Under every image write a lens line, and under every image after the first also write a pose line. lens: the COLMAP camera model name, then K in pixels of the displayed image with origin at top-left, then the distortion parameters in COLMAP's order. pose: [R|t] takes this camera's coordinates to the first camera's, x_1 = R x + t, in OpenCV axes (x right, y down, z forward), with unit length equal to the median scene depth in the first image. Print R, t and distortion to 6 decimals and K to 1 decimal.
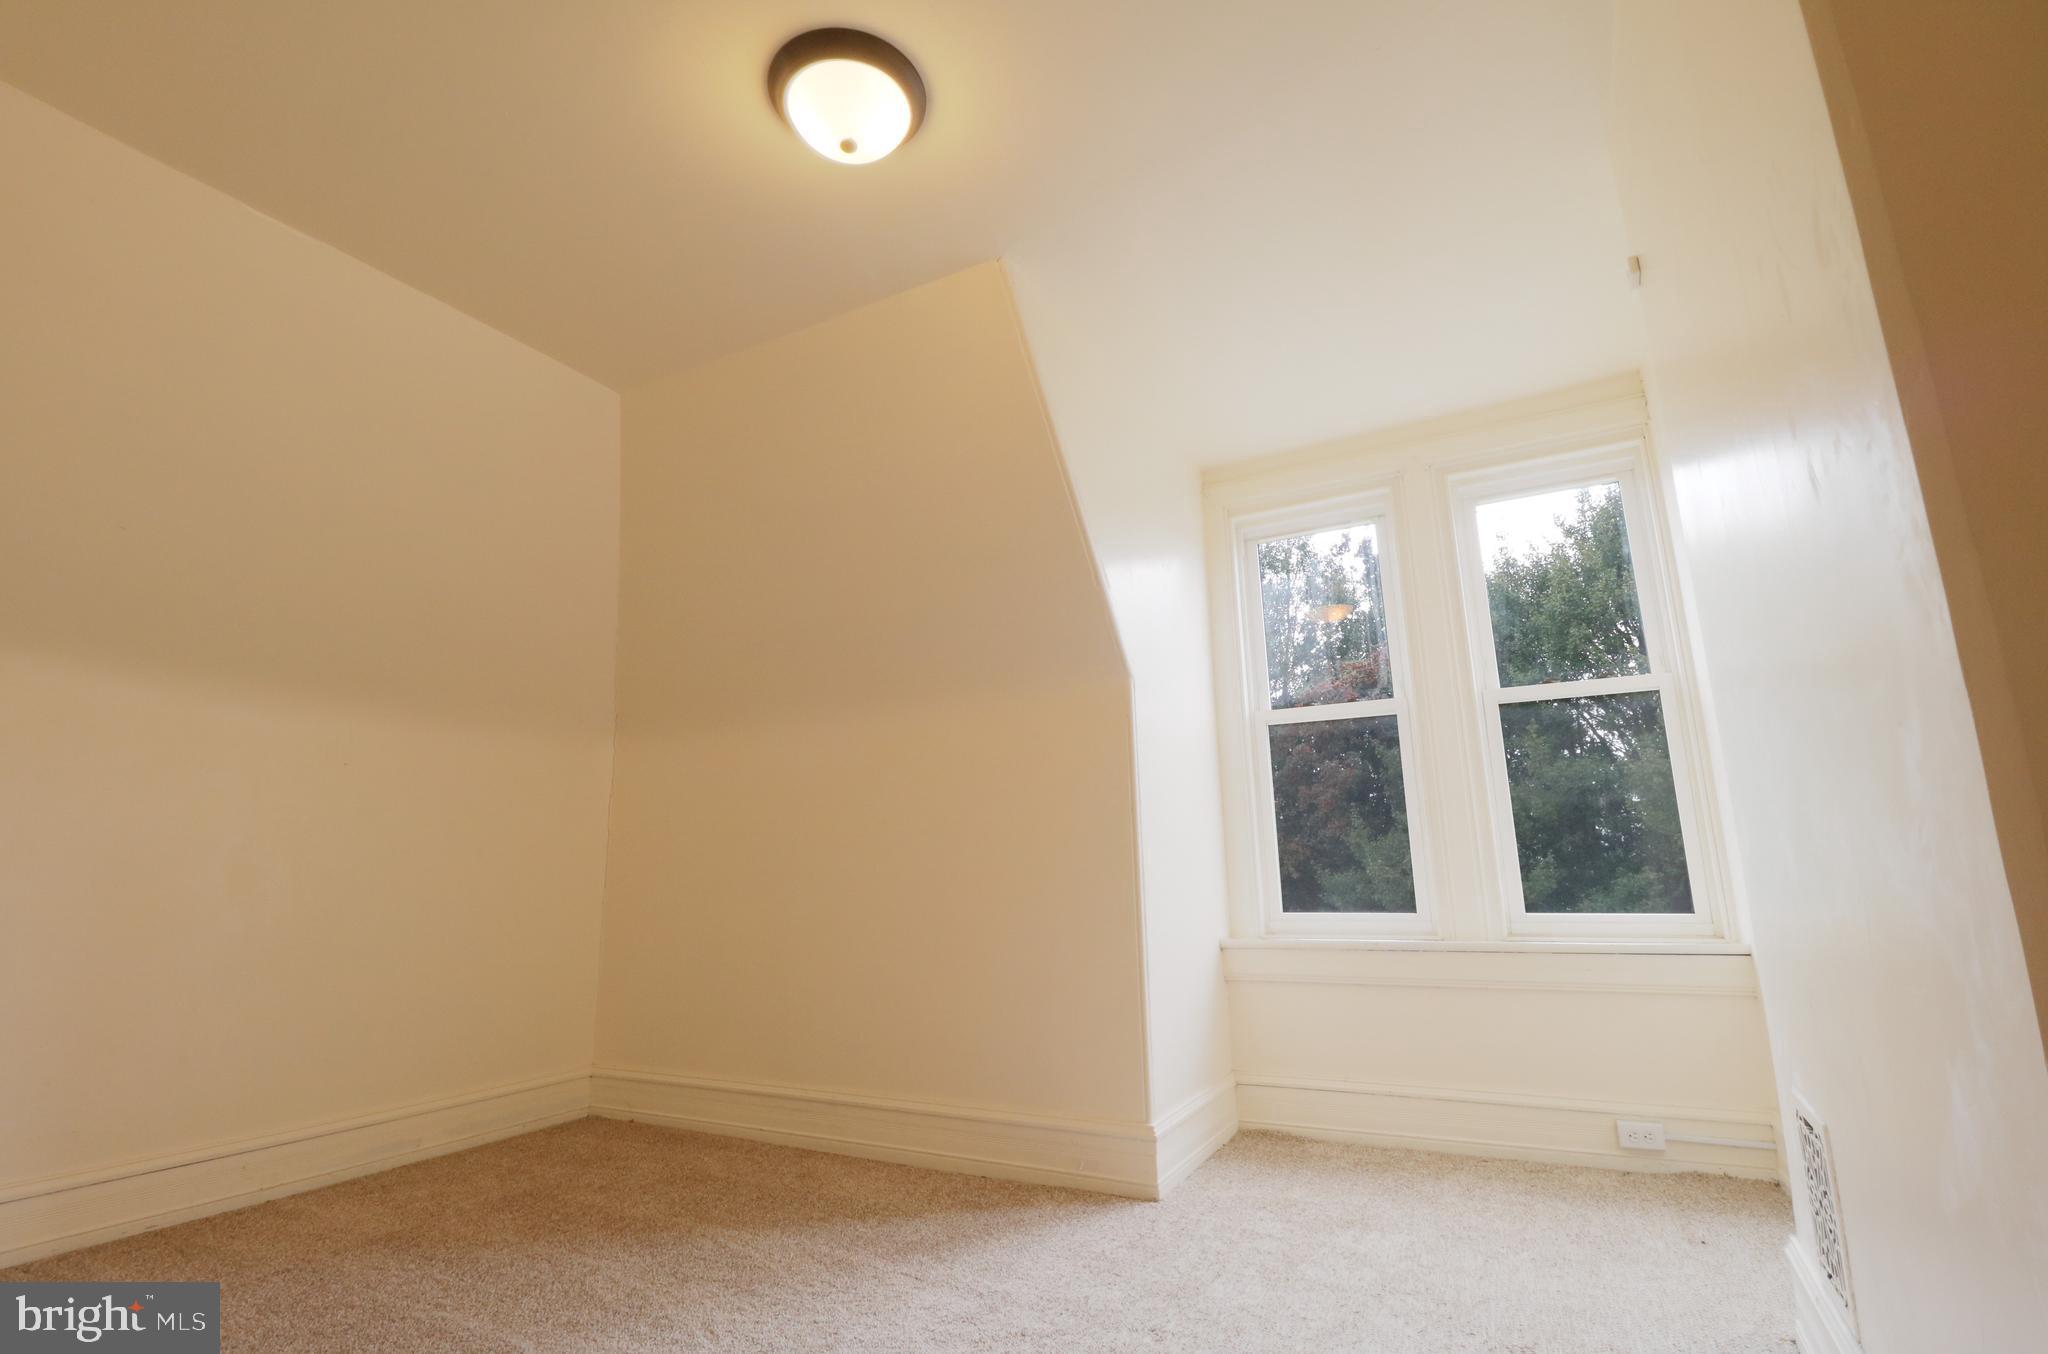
lens RADIAL K [[935.3, 0, 1022.7], [0, 935.3, 679.4], [0, 0, 1]] dist [-0.002707, -0.000260]
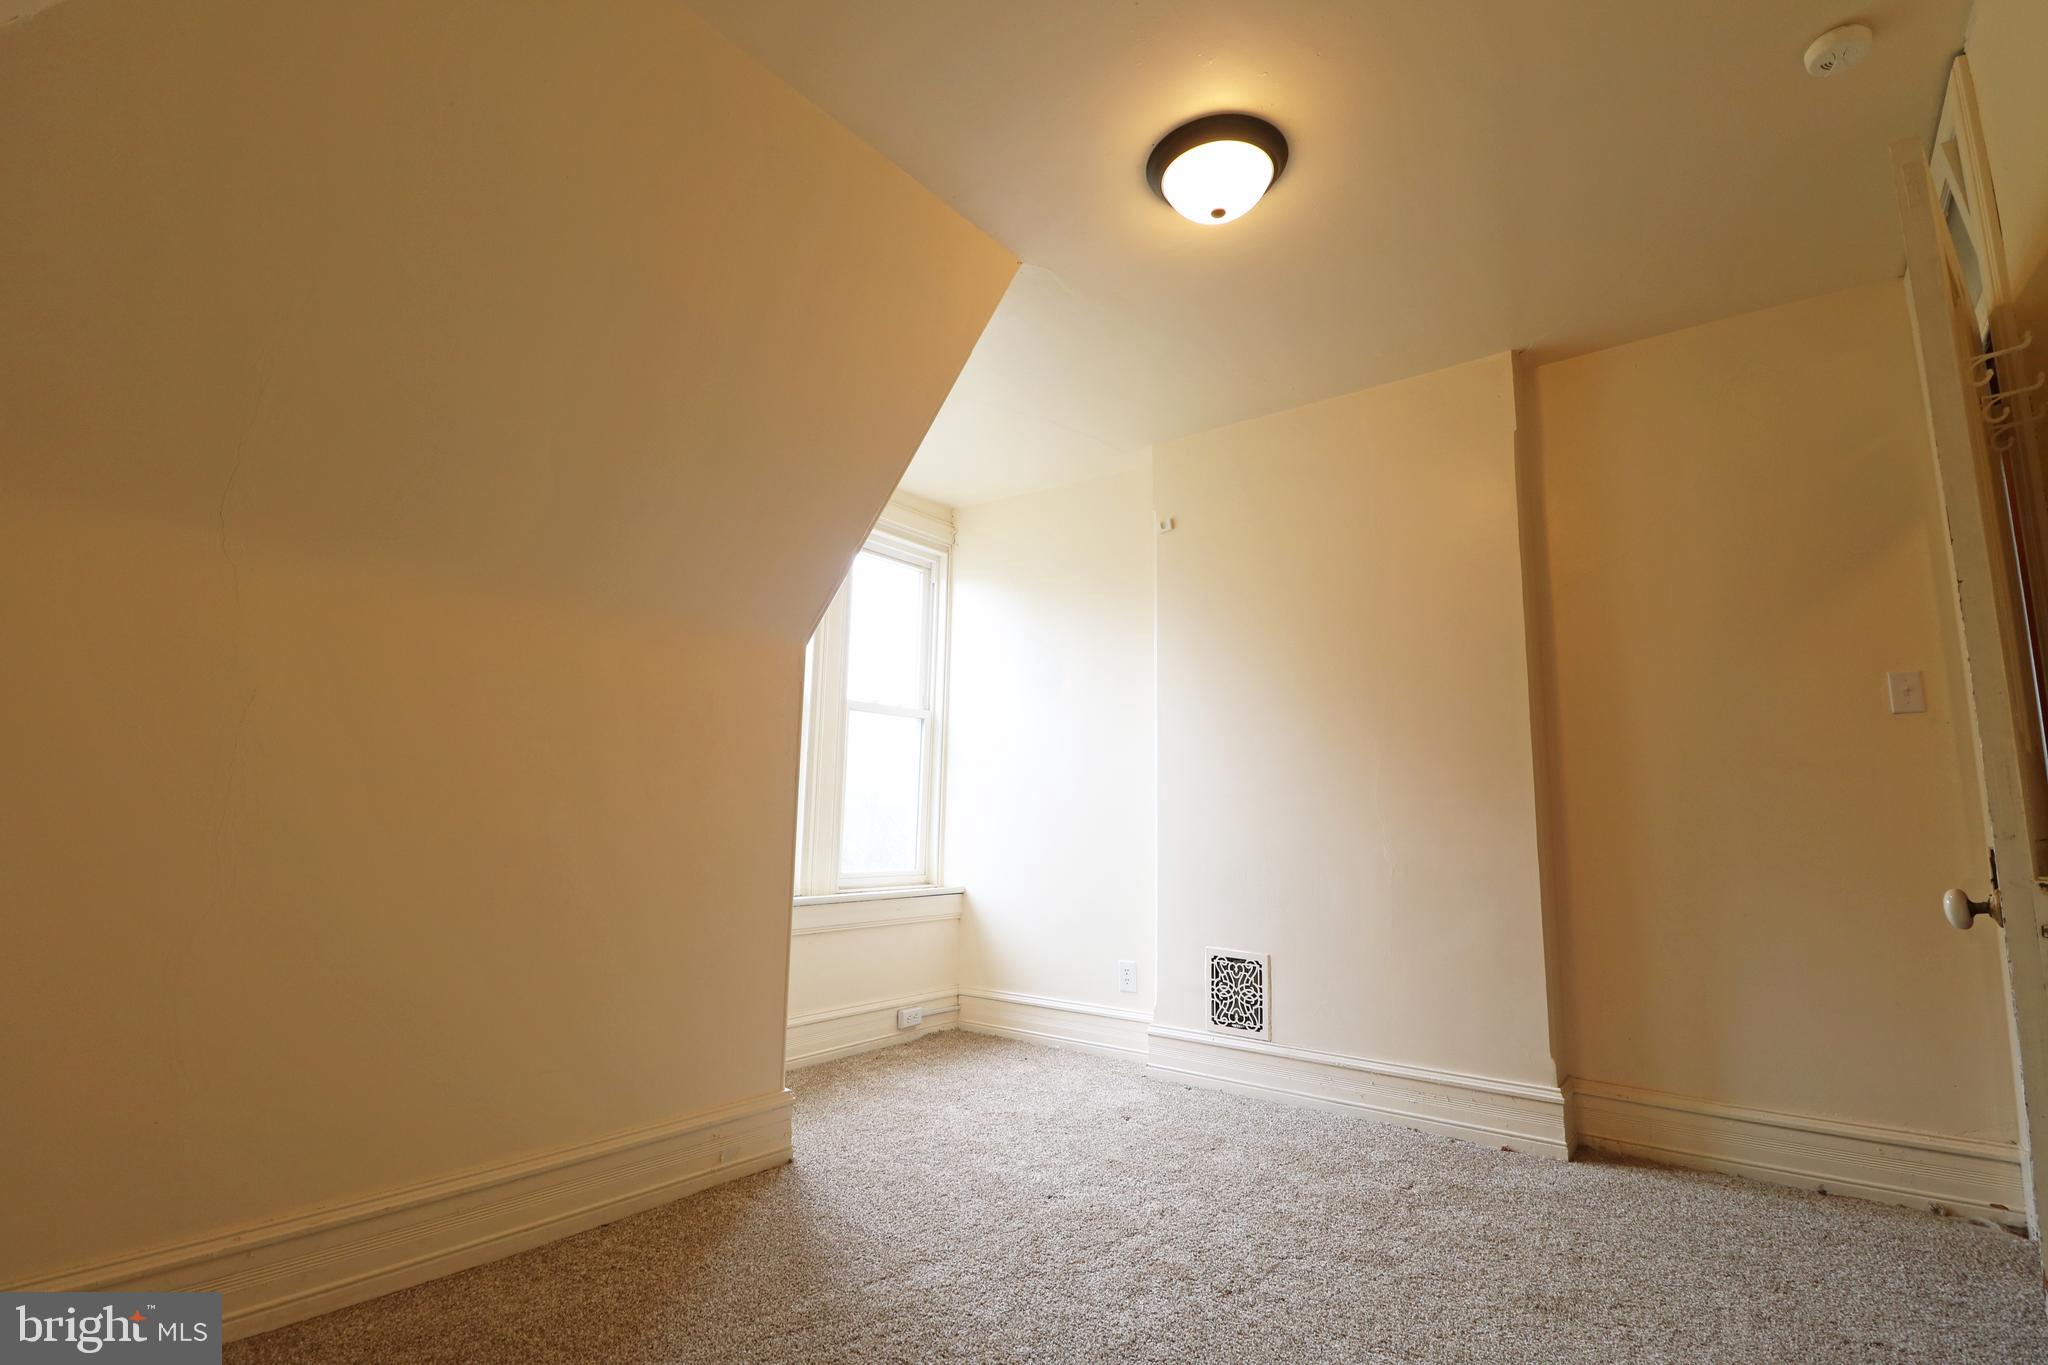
lens RADIAL K [[945.8, 0, 1026.0], [0, 945.8, 678.0], [0, 0, 1]] dist [-0.004165, -0.000784]
pose [[0.177382, 0.169818, 0.969380, -0.865560], [-0.217118, 0.967483, -0.129756, 0.118757], [-0.959893, -0.187454, 0.208485, 0.608951]]
